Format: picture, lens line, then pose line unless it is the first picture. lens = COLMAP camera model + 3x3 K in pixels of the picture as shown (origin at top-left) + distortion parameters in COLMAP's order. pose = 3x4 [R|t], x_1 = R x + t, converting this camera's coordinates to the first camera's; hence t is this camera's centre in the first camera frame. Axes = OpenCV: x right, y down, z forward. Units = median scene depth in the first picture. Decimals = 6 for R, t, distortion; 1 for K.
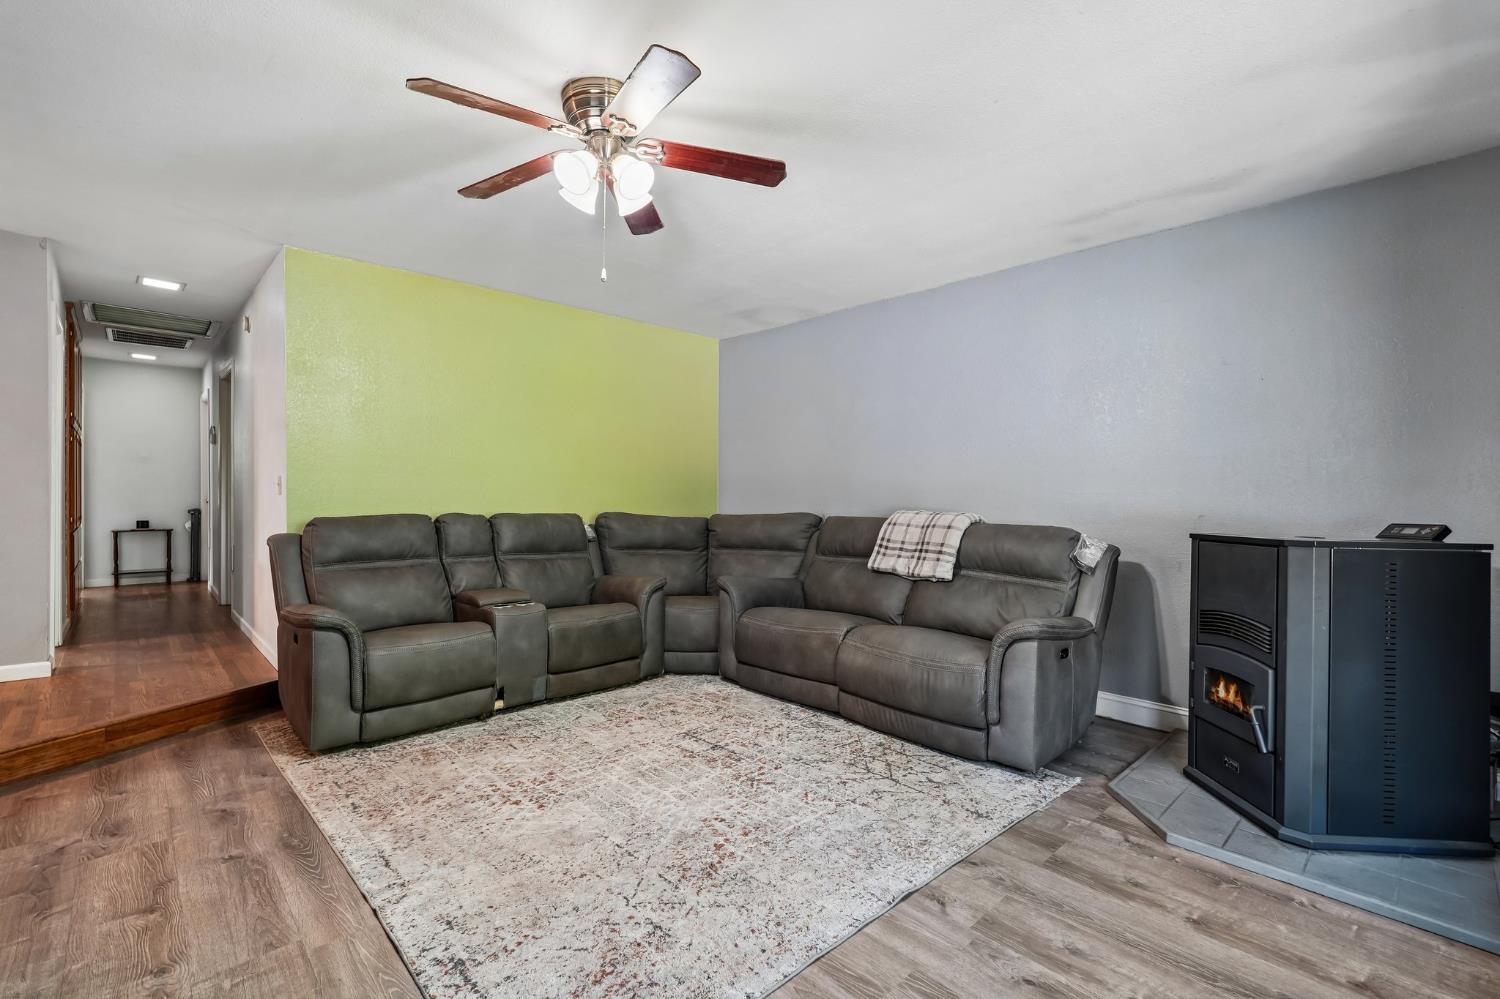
lens RADIAL K [[662.8, 0, 753.7], [0, 662.8, 500.4], [0, 0, 1]] dist [-0.016567, 0.009468]
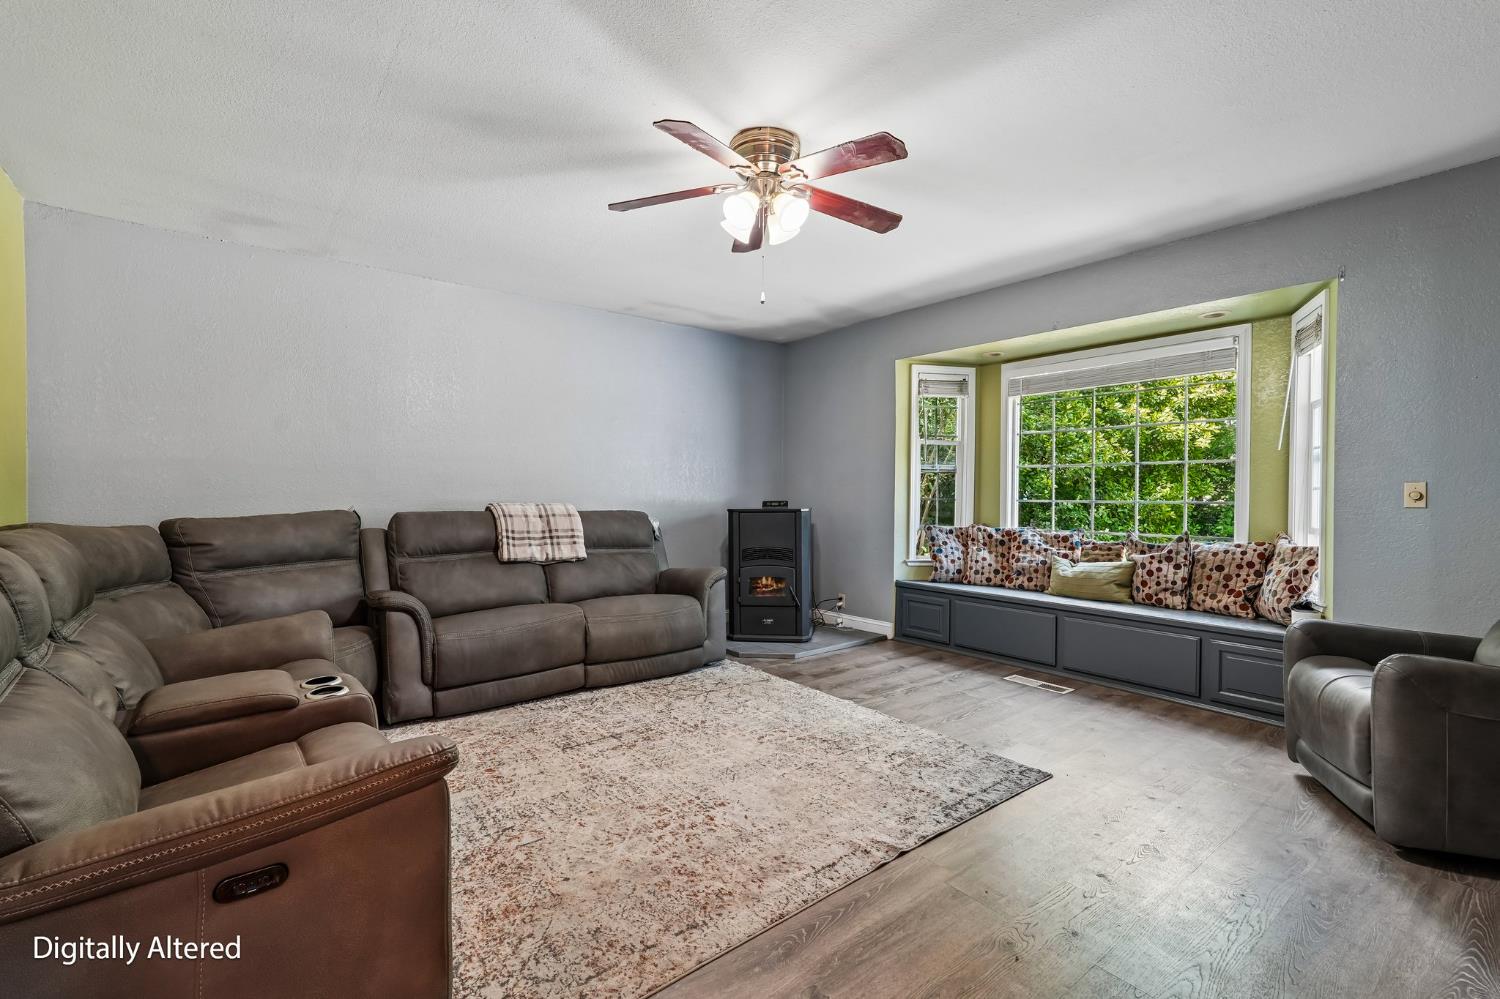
lens RADIAL K [[662.8, 0, 753.7], [0, 662.8, 500.4], [0, 0, 1]] dist [-0.016567, 0.009468]
pose [[0.089810, -0.022709, 0.995700, -1.155929], [0.003445, 0.999741, 0.022490, -0.015261], [-0.995953, 0.001411, 0.089865, 0.766975]]
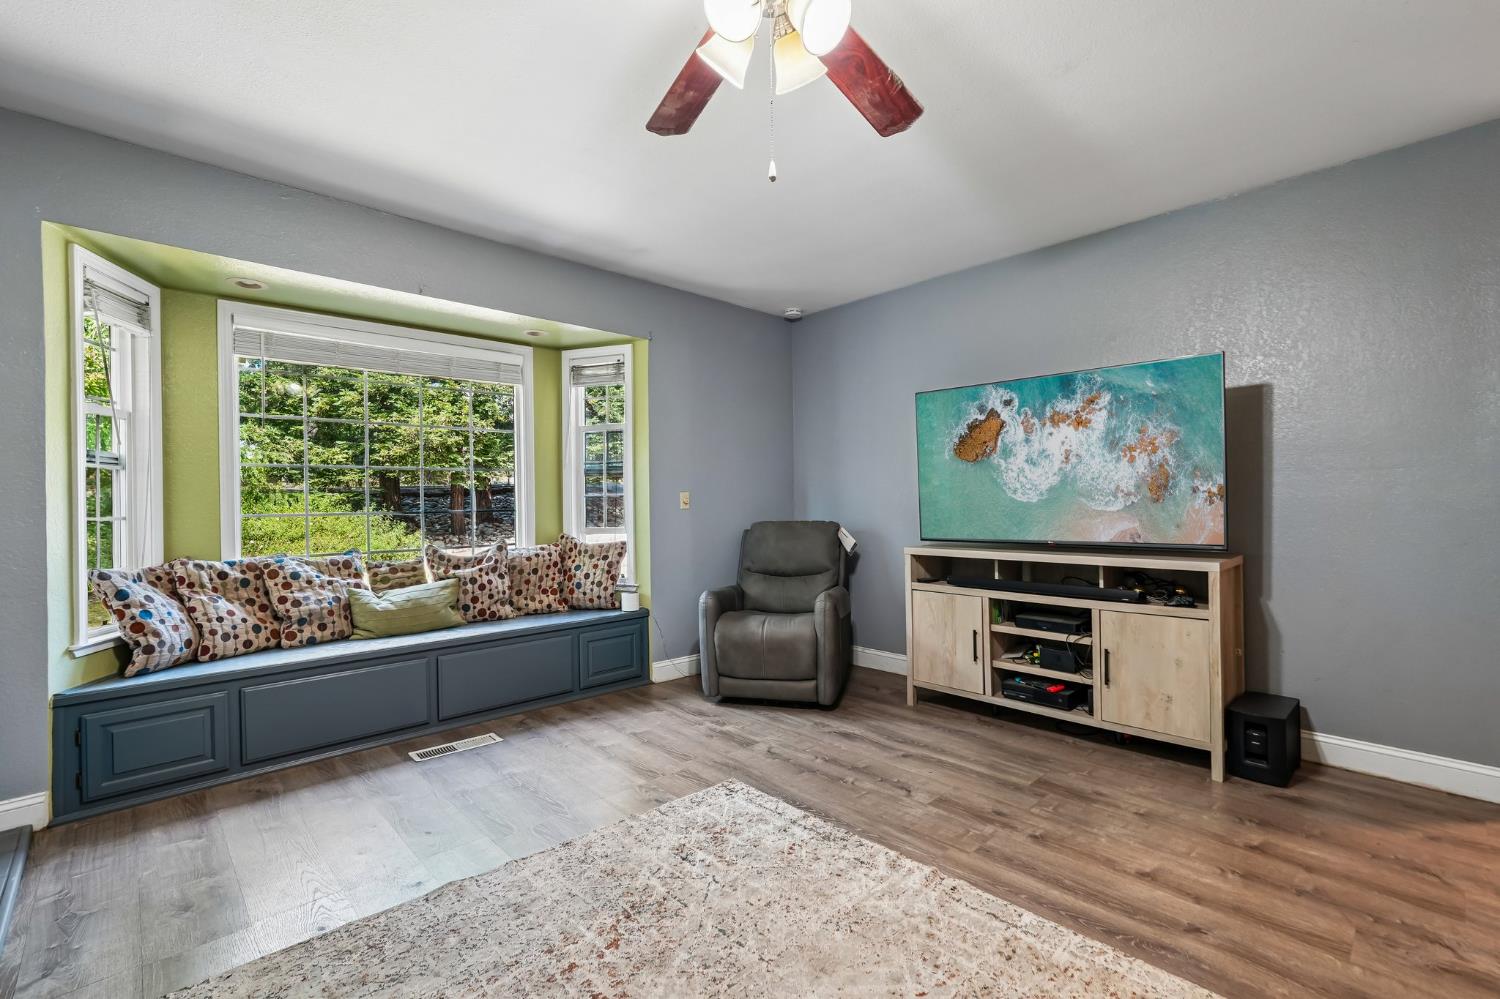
lens RADIAL K [[662.8, 0, 753.7], [0, 662.8, 500.4], [0, 0, 1]] dist [-0.016567, 0.009468]
pose [[-1.000000, -0.000004, -0.000084, -0.173857], [-0.000004, 0.999961, 0.008838, -0.010616], [0.000084, 0.008838, -0.999961, 1.407546]]
